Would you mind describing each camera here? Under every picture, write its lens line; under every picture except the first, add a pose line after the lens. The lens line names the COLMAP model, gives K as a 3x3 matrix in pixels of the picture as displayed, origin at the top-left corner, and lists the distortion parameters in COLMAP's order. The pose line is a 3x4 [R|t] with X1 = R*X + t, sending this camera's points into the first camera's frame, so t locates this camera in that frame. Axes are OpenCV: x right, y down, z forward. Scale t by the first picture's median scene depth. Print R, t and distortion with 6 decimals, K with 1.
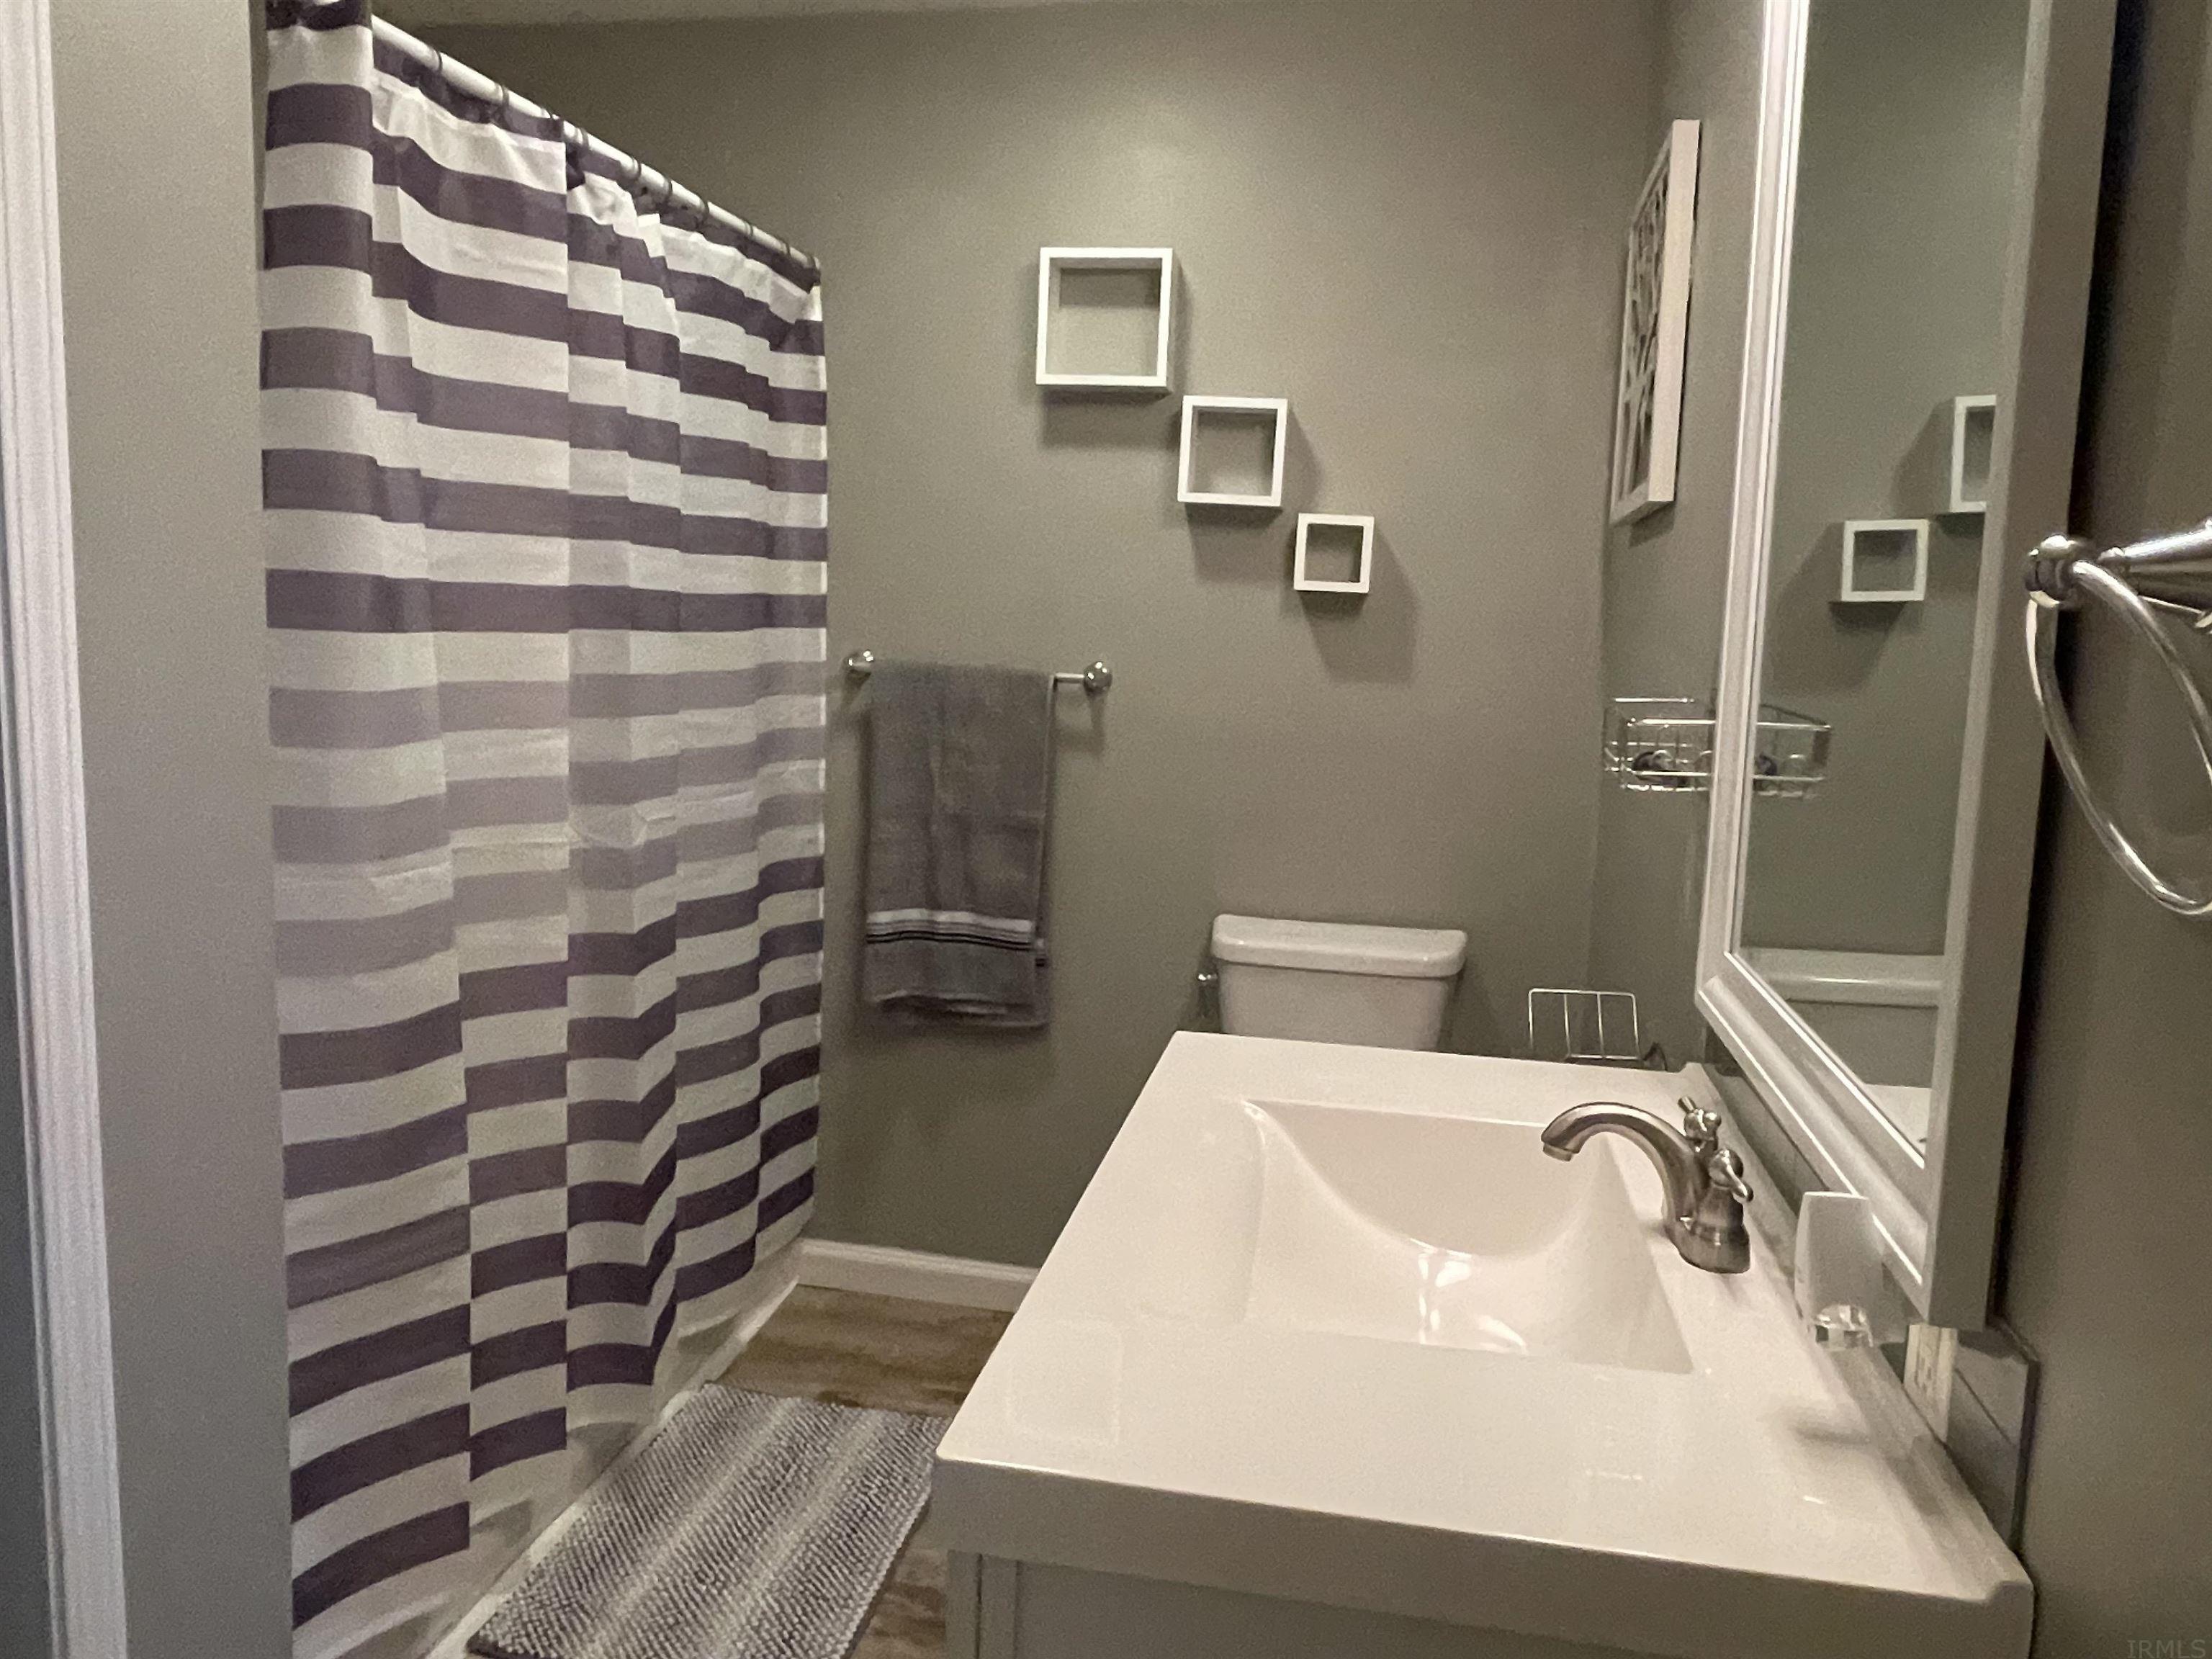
lens RADIAL K [[1626.4, 0, 1102.0], [0, 1626.4, 833.4], [0, 0, 1]] dist [-0.006415, -0.006815]
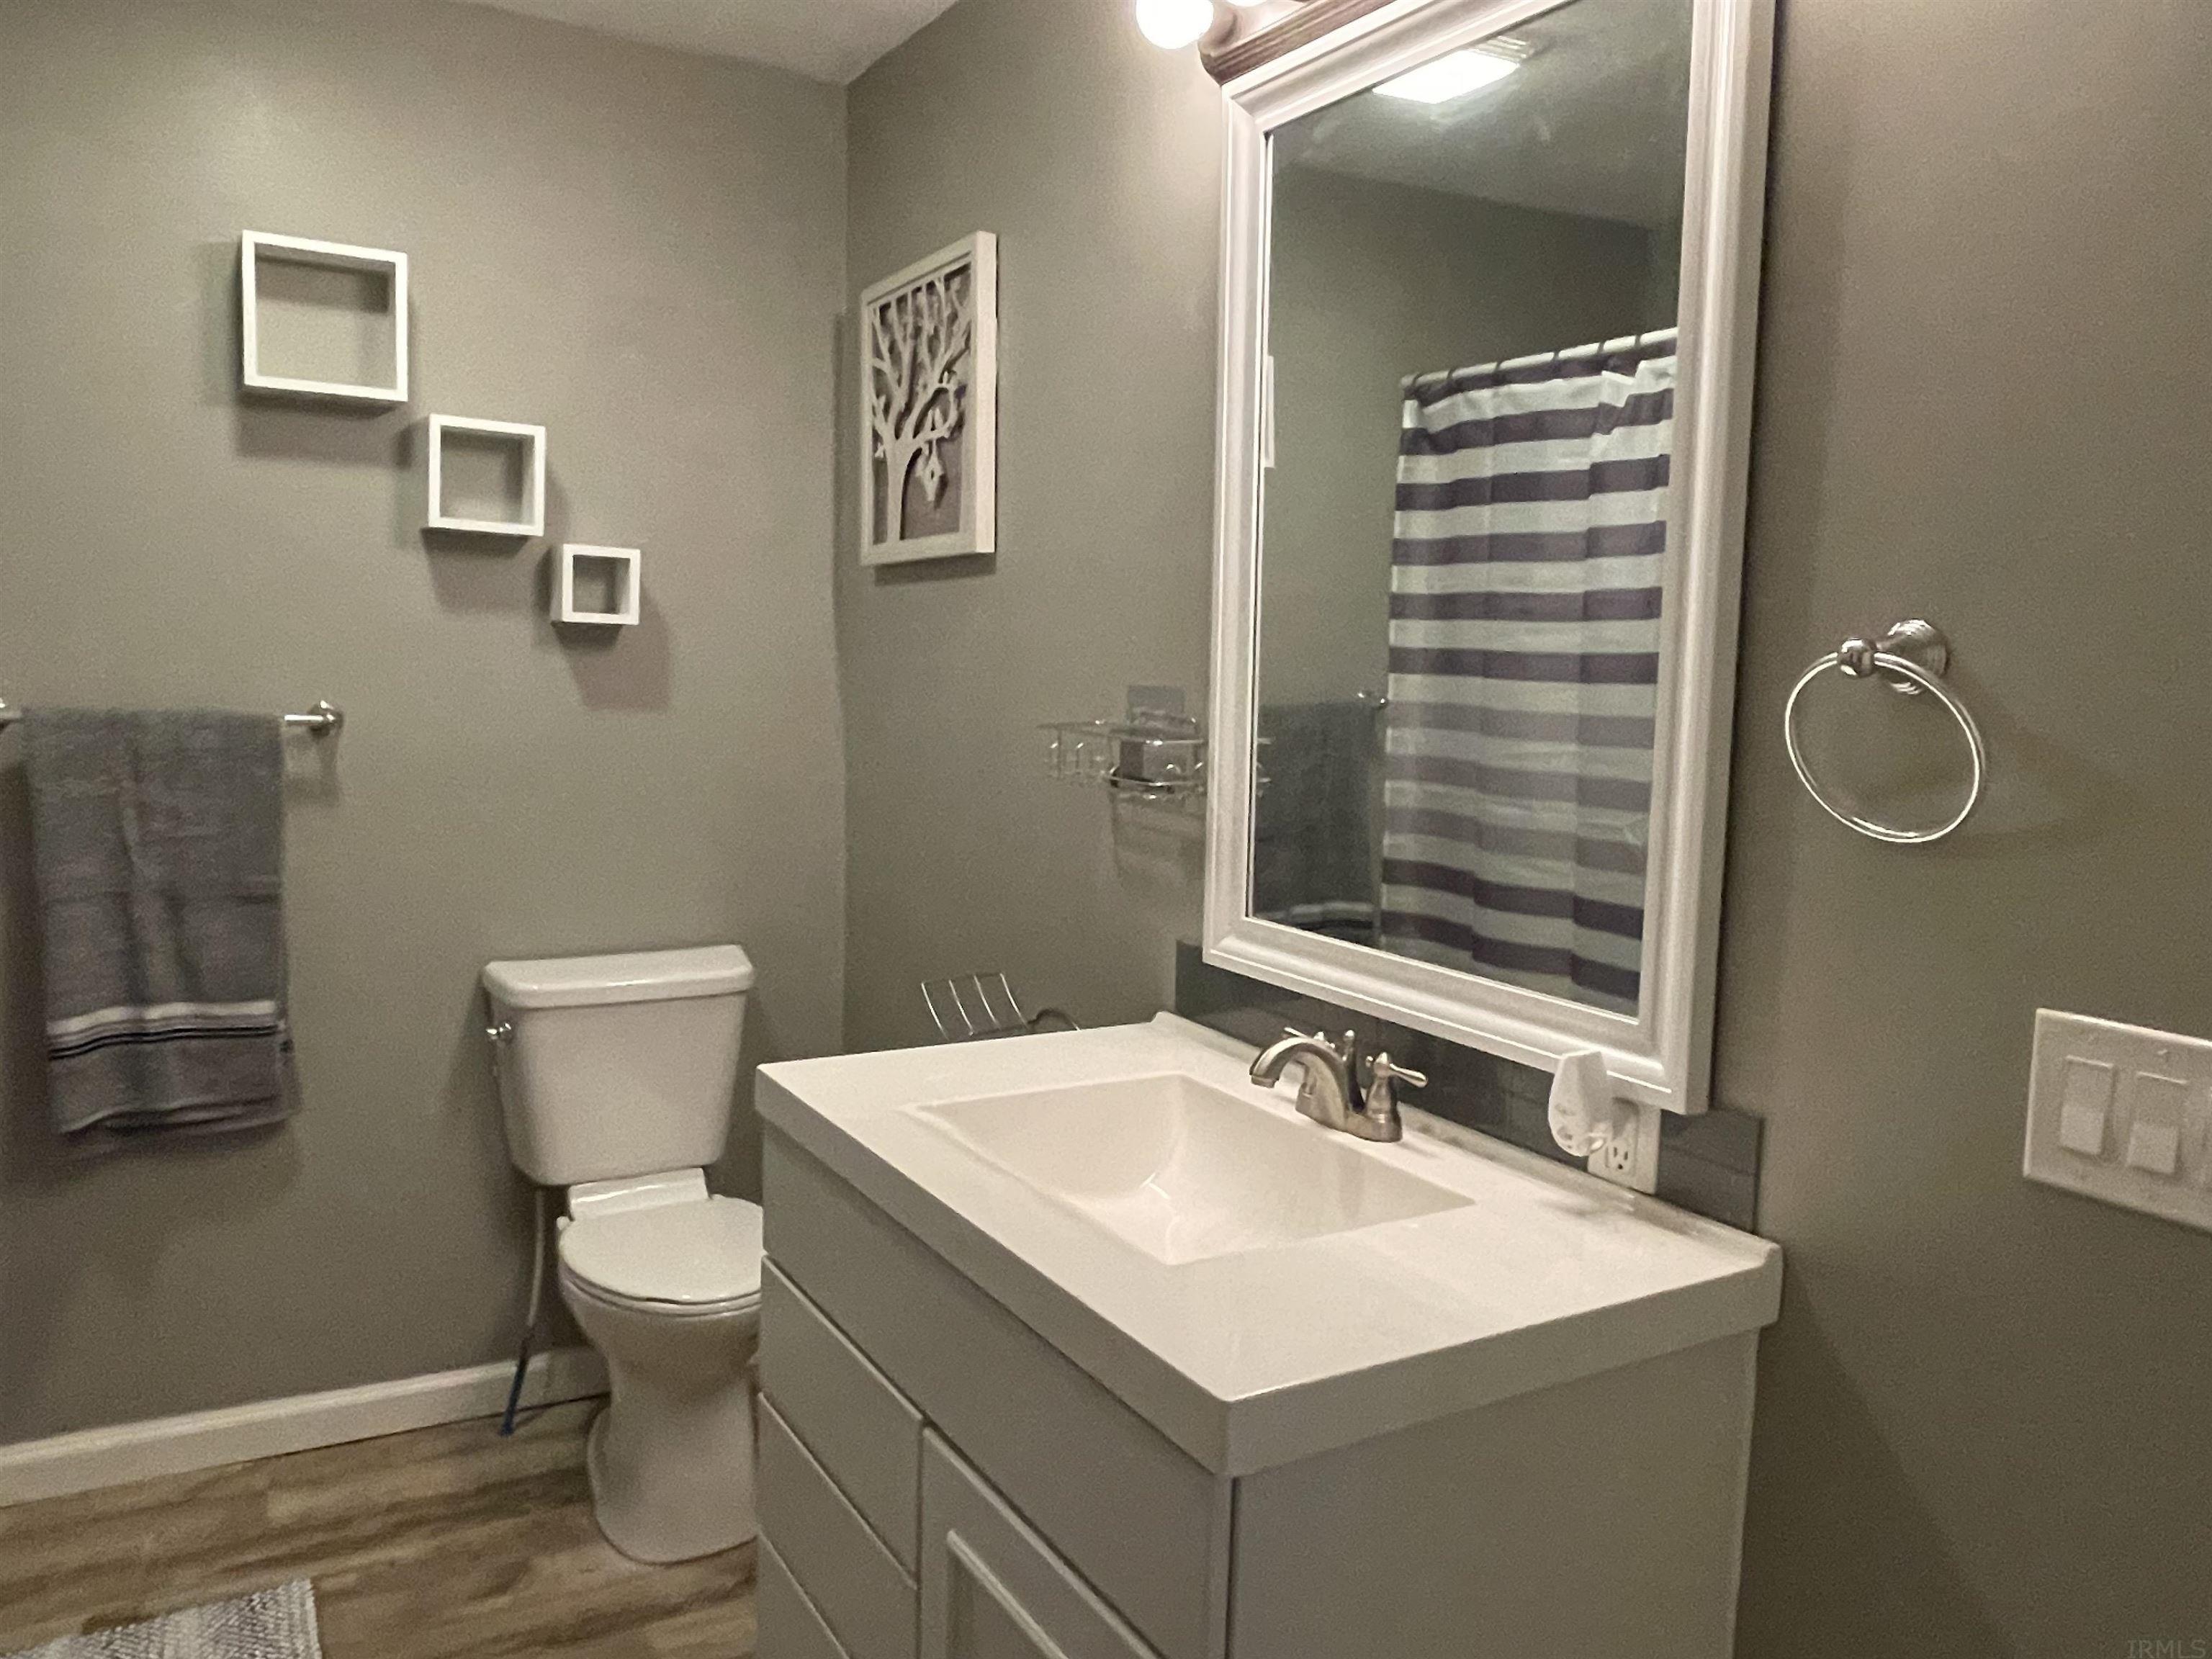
lens RADIAL K [[1626.4, 0, 1108.4], [0, 1626.4, 833.3], [0, 0, 1]] dist [-0.006415, -0.006815]
pose [[0.739742, -0.086672, 0.667286, -0.293713], [0.089547, 0.995530, 0.030036, -0.021996], [-0.666906, 0.037535, 0.744196, 0.054556]]
